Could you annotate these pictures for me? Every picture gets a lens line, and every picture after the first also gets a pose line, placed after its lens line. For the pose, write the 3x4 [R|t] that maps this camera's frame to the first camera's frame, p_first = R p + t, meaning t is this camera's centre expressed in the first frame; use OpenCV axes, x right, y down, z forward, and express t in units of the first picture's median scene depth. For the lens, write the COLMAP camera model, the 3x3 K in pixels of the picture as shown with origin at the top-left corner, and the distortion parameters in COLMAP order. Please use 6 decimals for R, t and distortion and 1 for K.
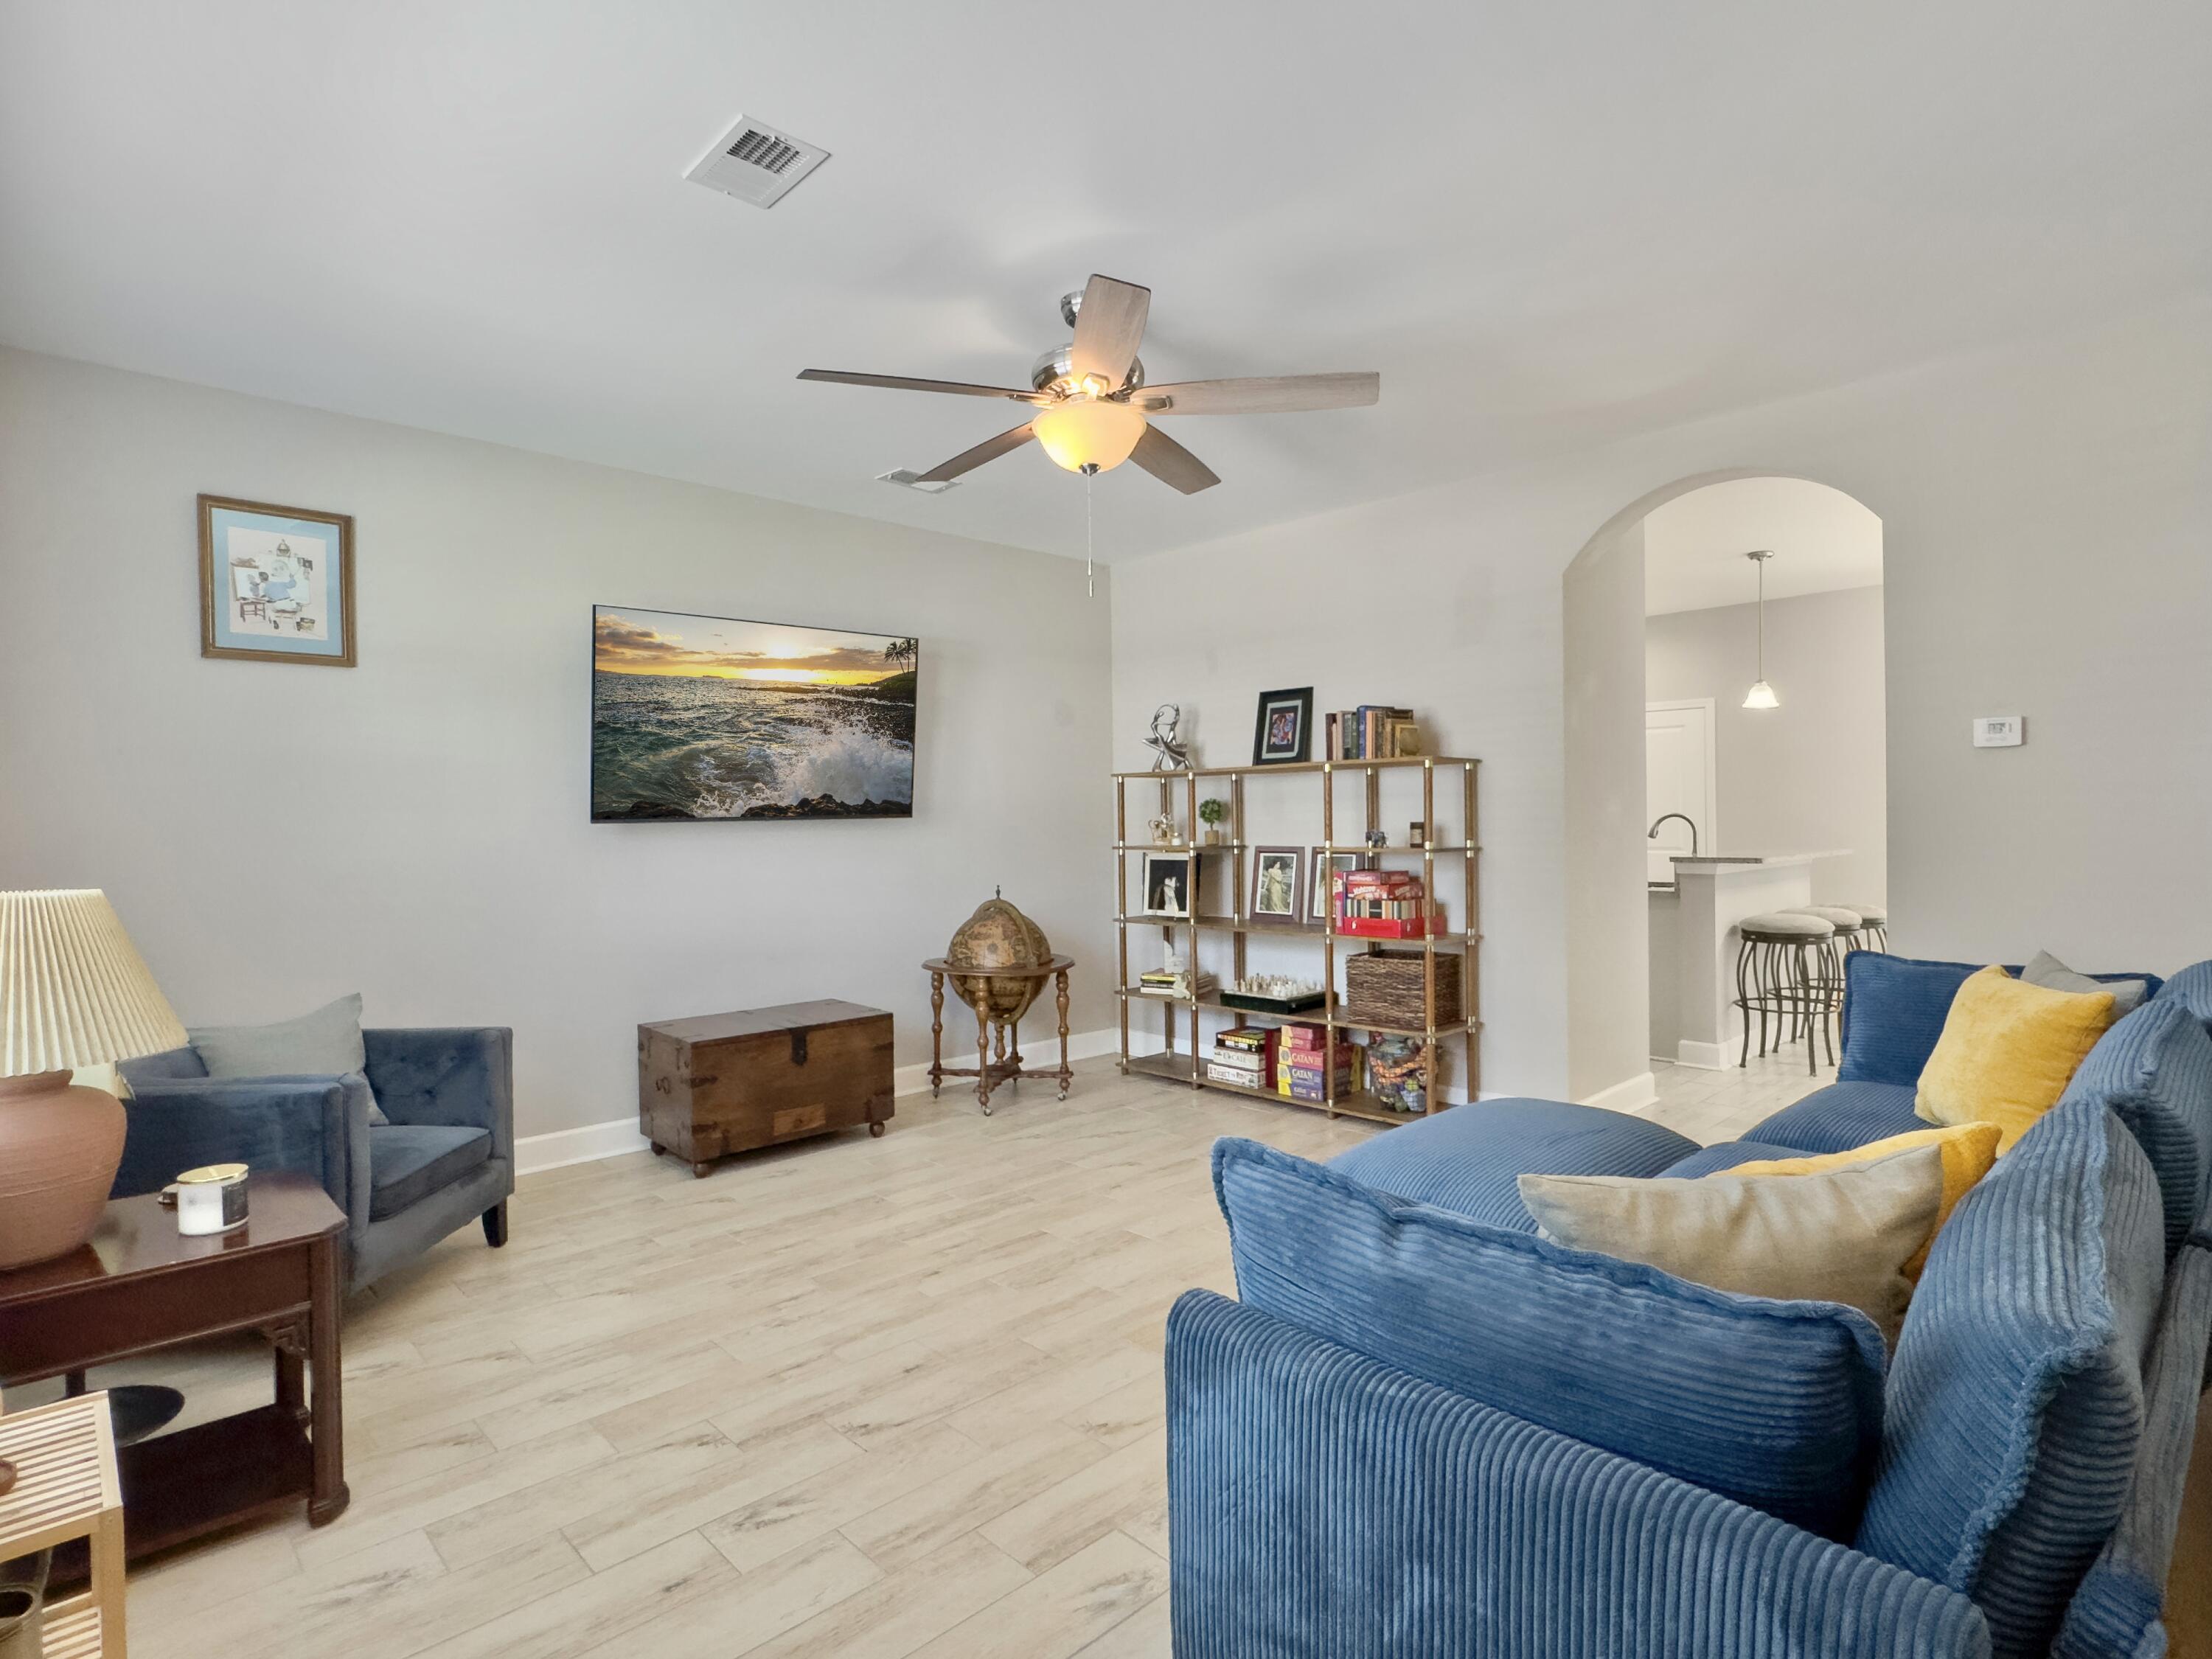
lens RADIAL K [[1162.5, 0, 1091.9], [0, 1162.5, 835.3], [0, 0, 1]] dist [-0.003751, -0.000013]
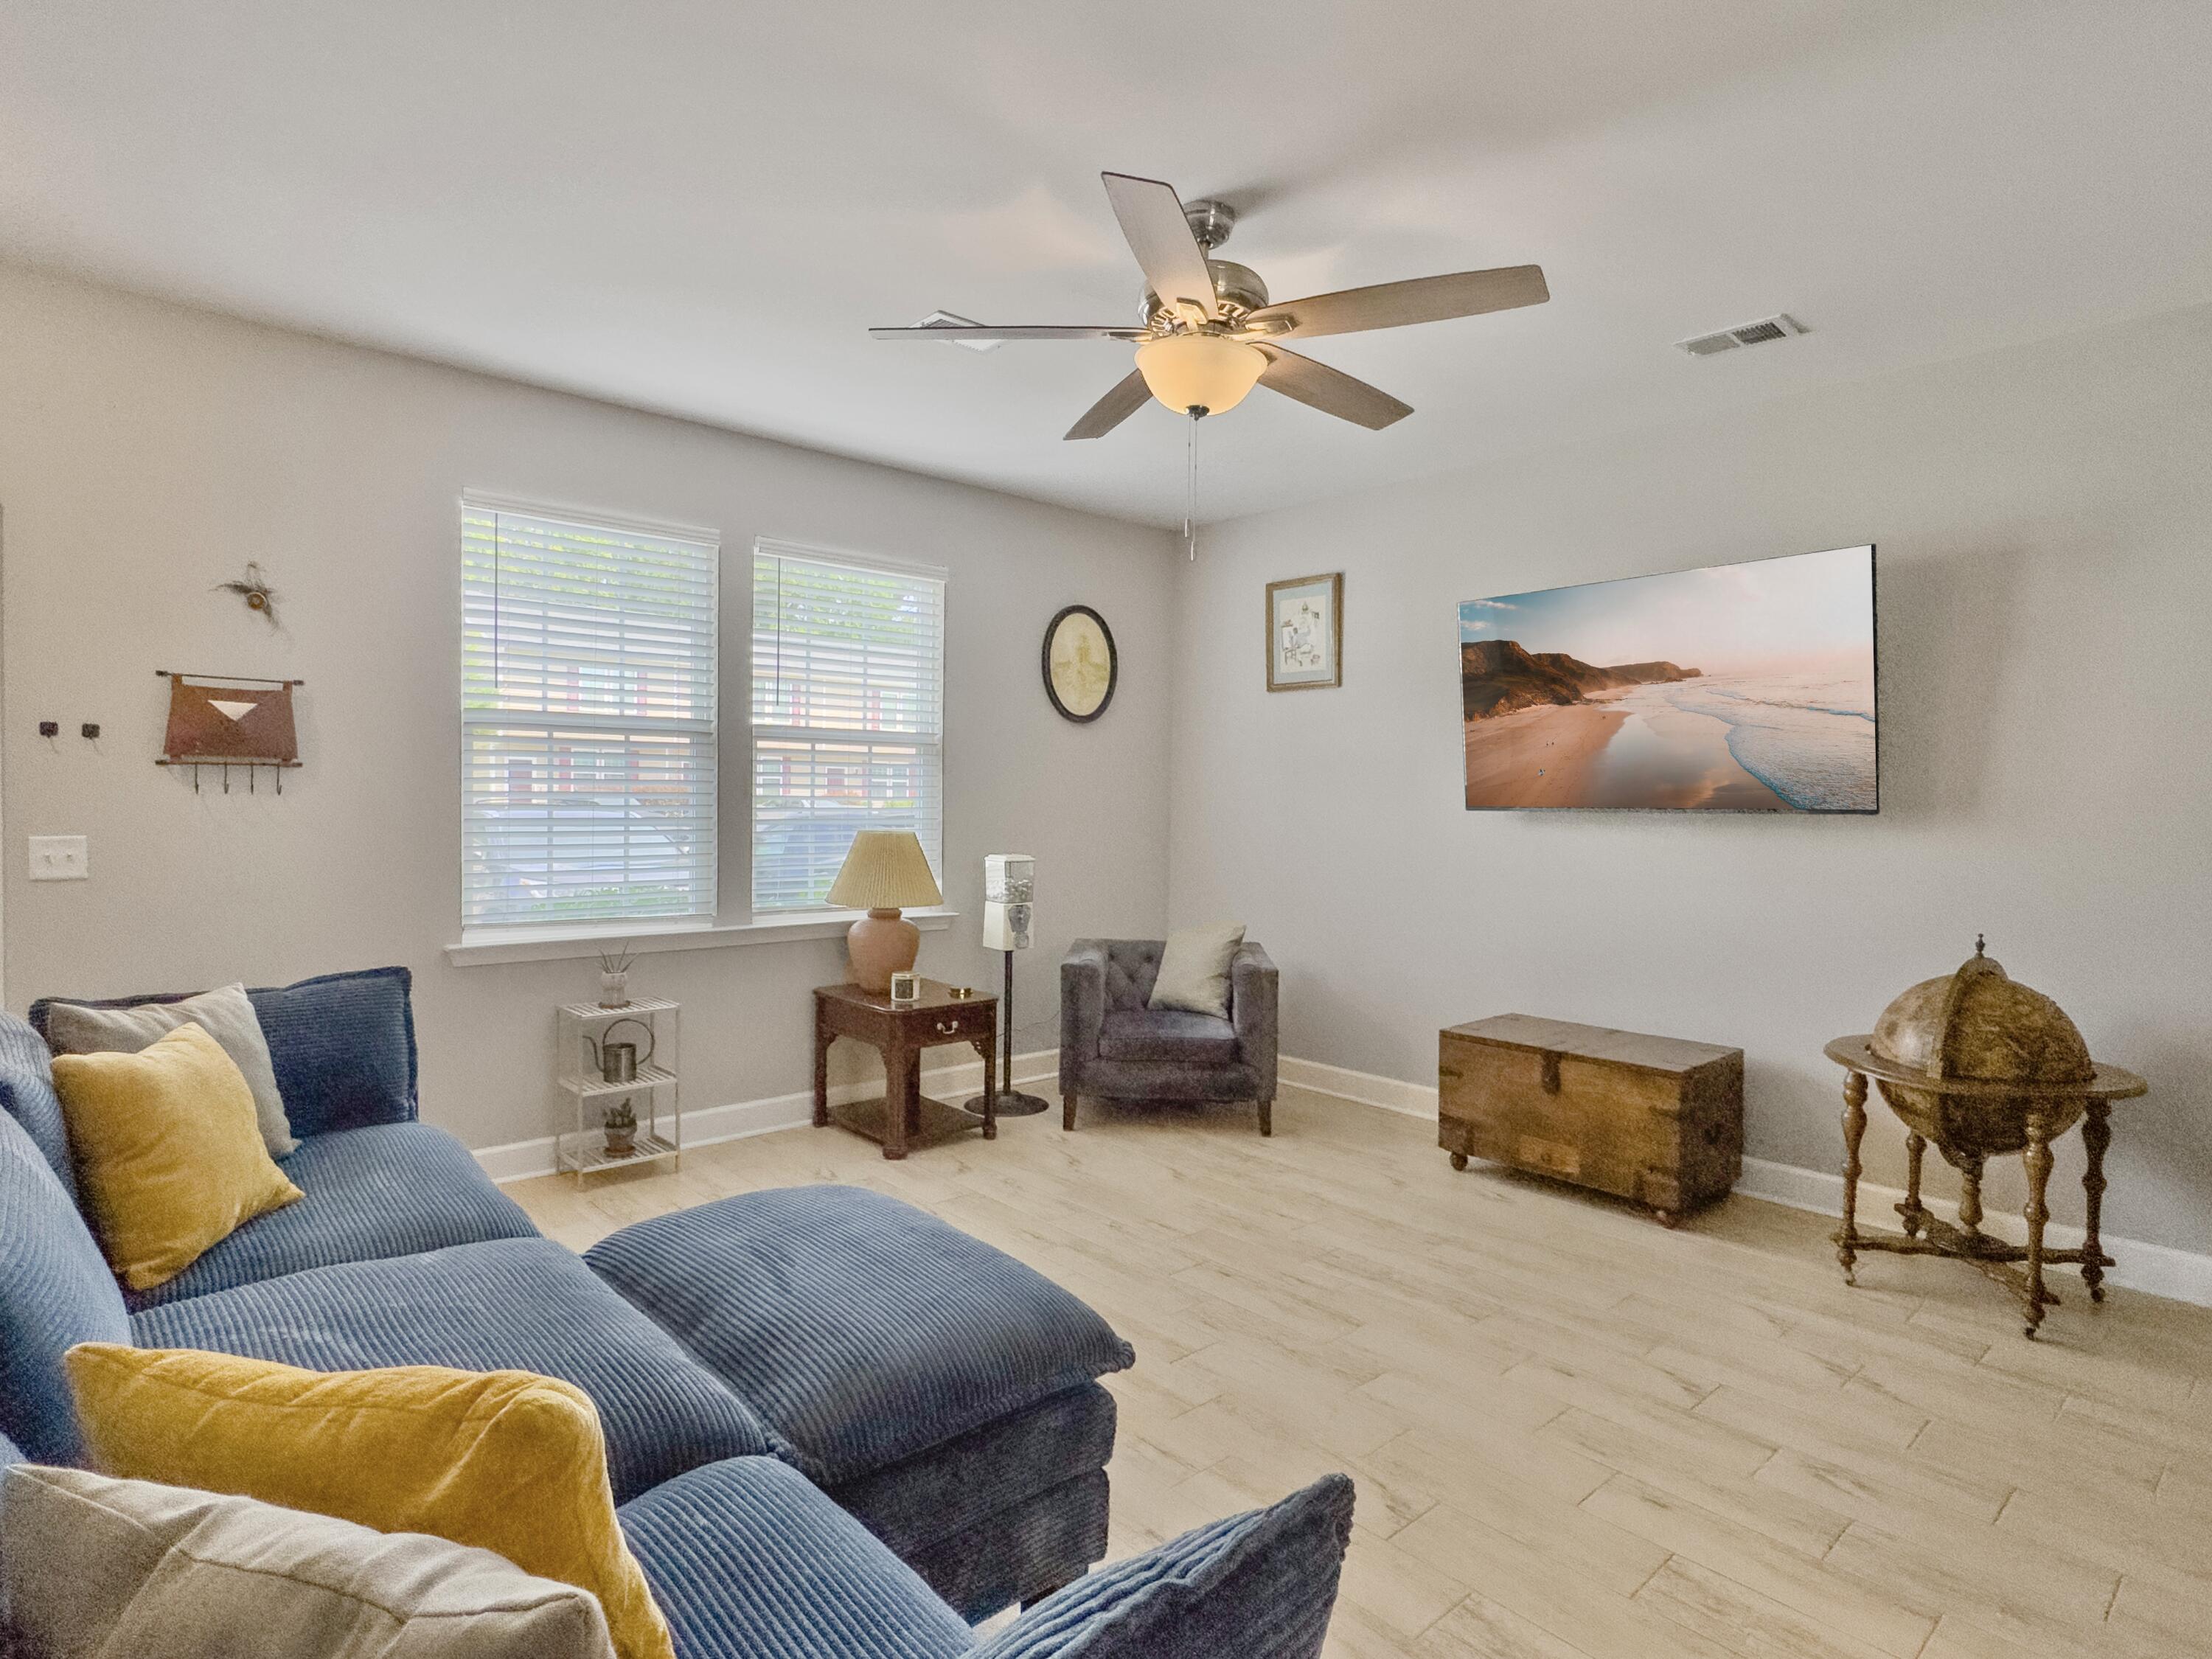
lens RADIAL K [[1162.5, 0, 1091.9], [0, 1162.5, 835.3], [0, 0, 1]] dist [-0.003751, -0.000013]
pose [[-0.025711, 0.045208, -0.998647, 0.667945], [-0.026537, 0.998594, 0.045889, -0.028249], [0.999317, 0.027681, -0.024475, 0.724736]]
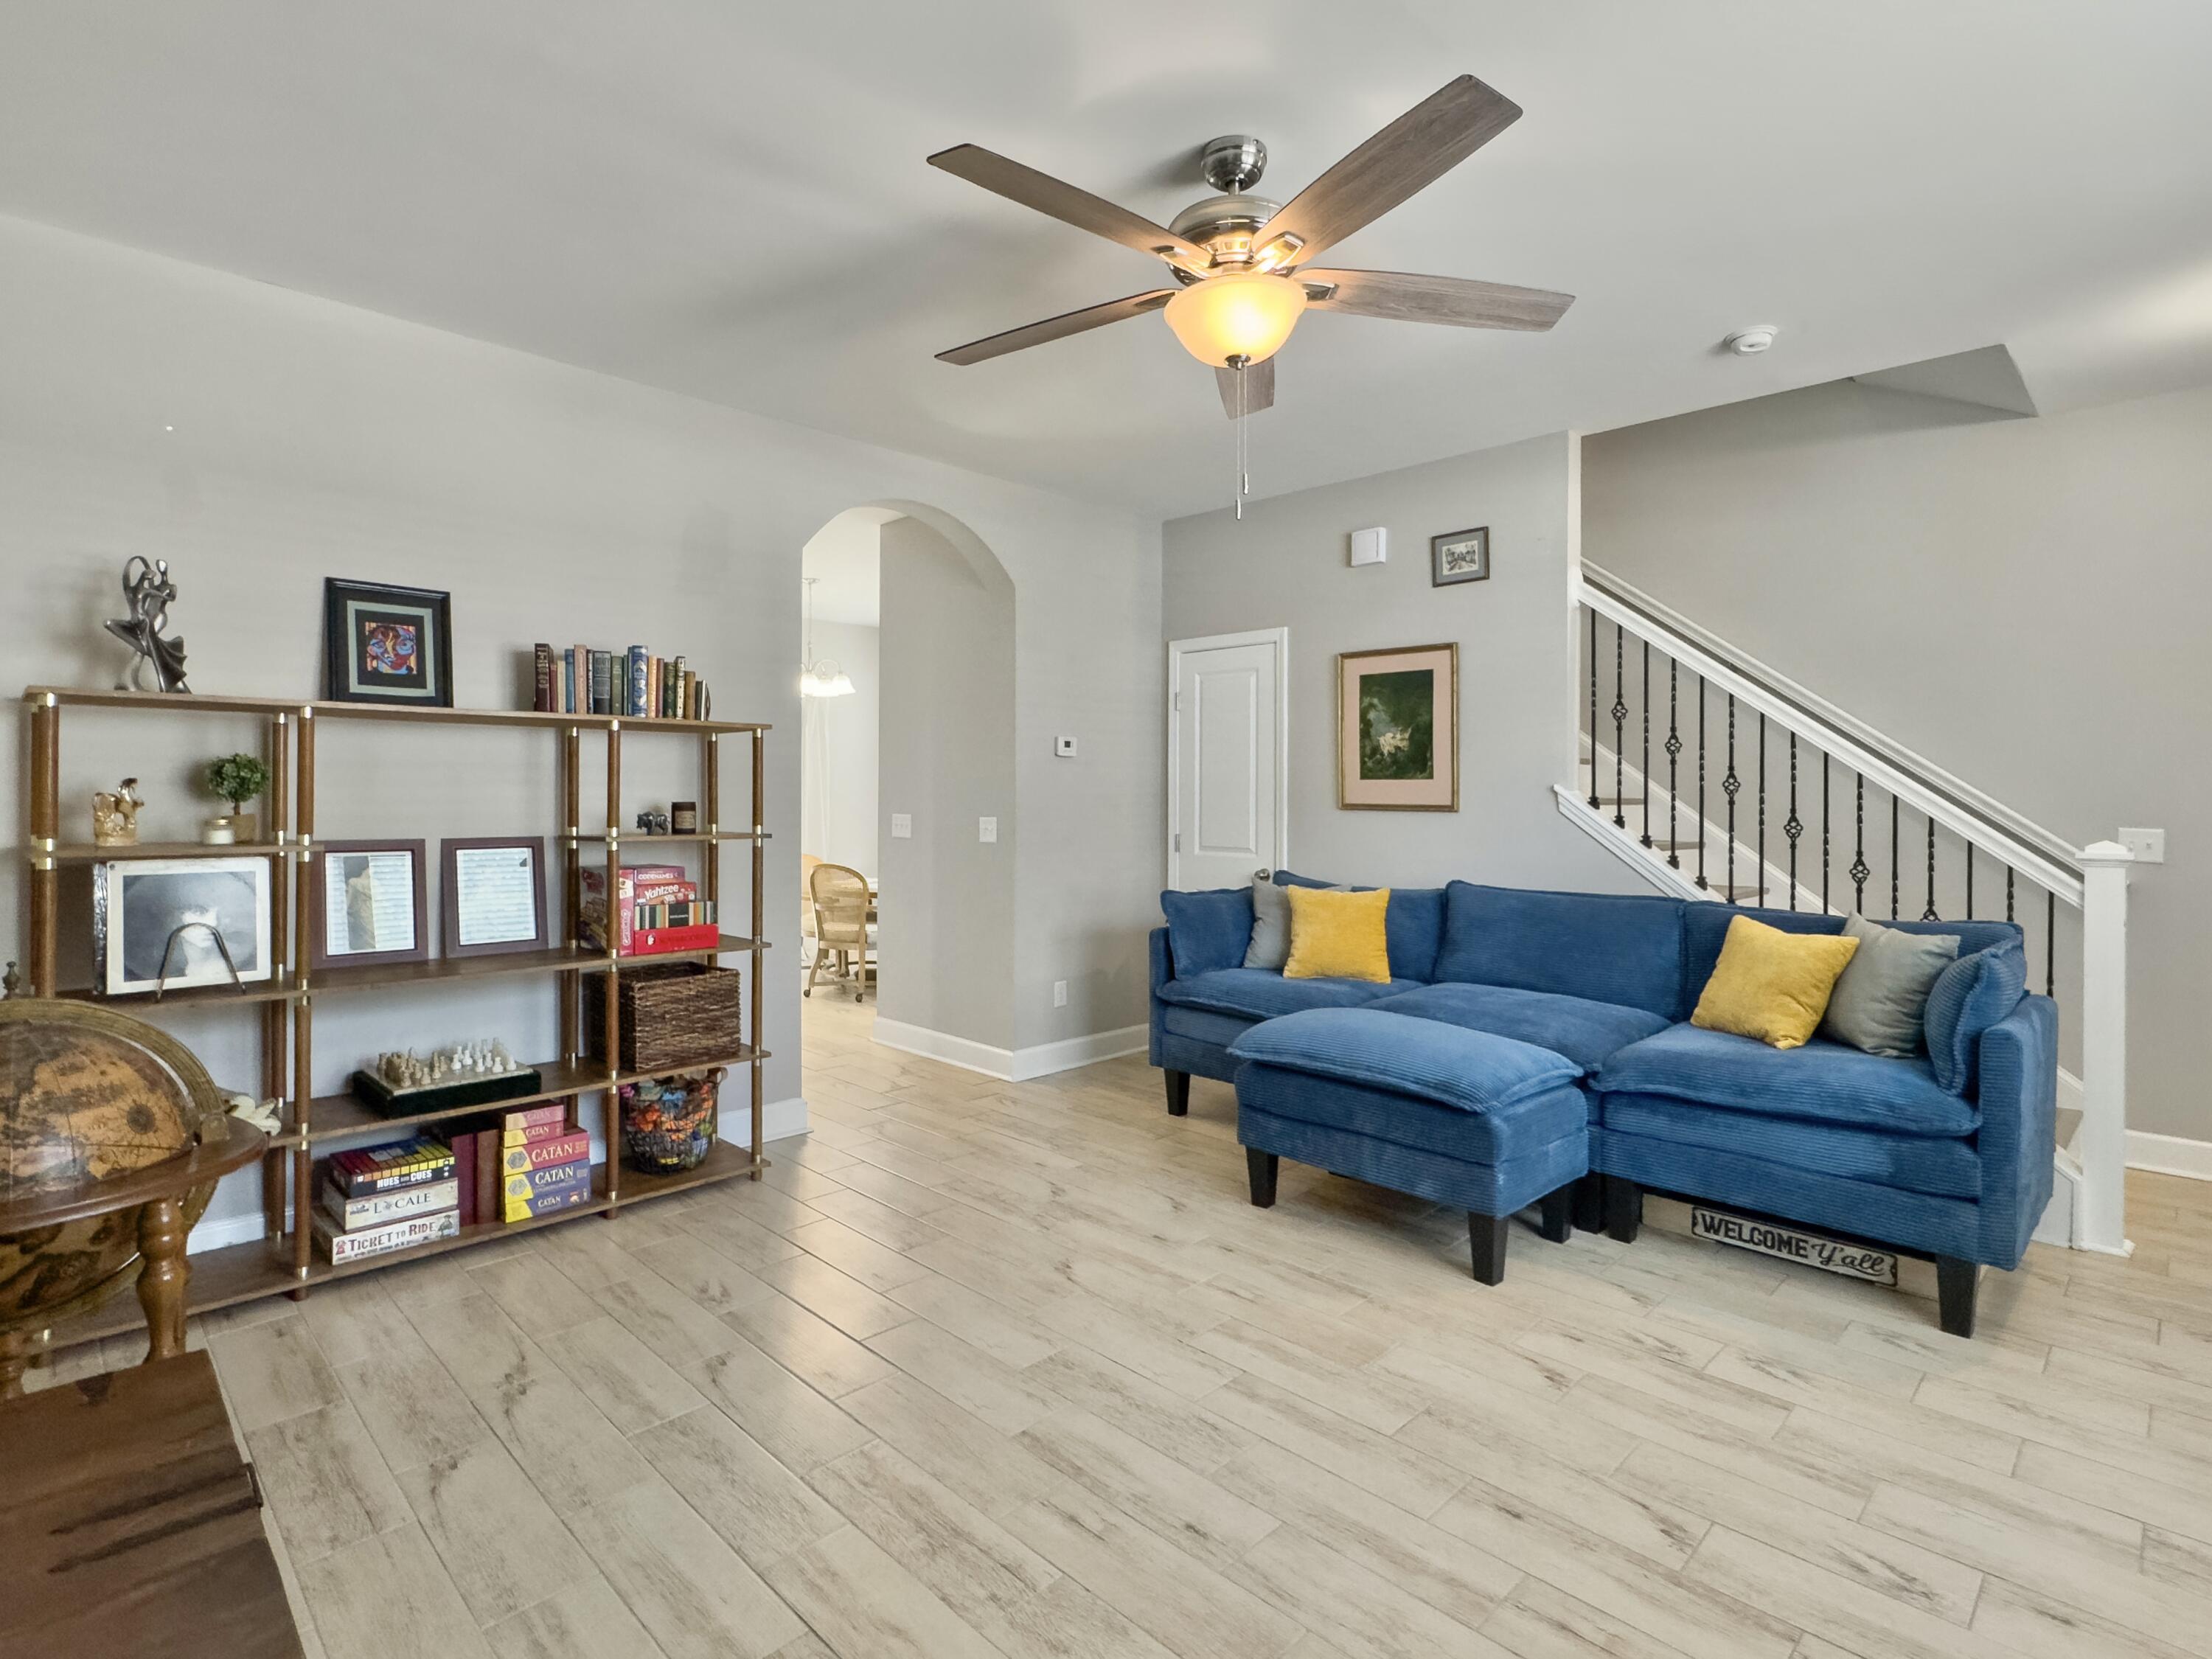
lens RADIAL K [[1111.5, 0, 1110.4], [0, 1111.5, 796.6], [0, 0, 1]] dist [-0.002732, -0.001907]
pose [[-0.047424, 0.017414, 0.998723, -0.582661], [0.009955, 0.999807, -0.016960, 0.000569], [-0.998825, 0.009138, -0.047588, 0.859626]]
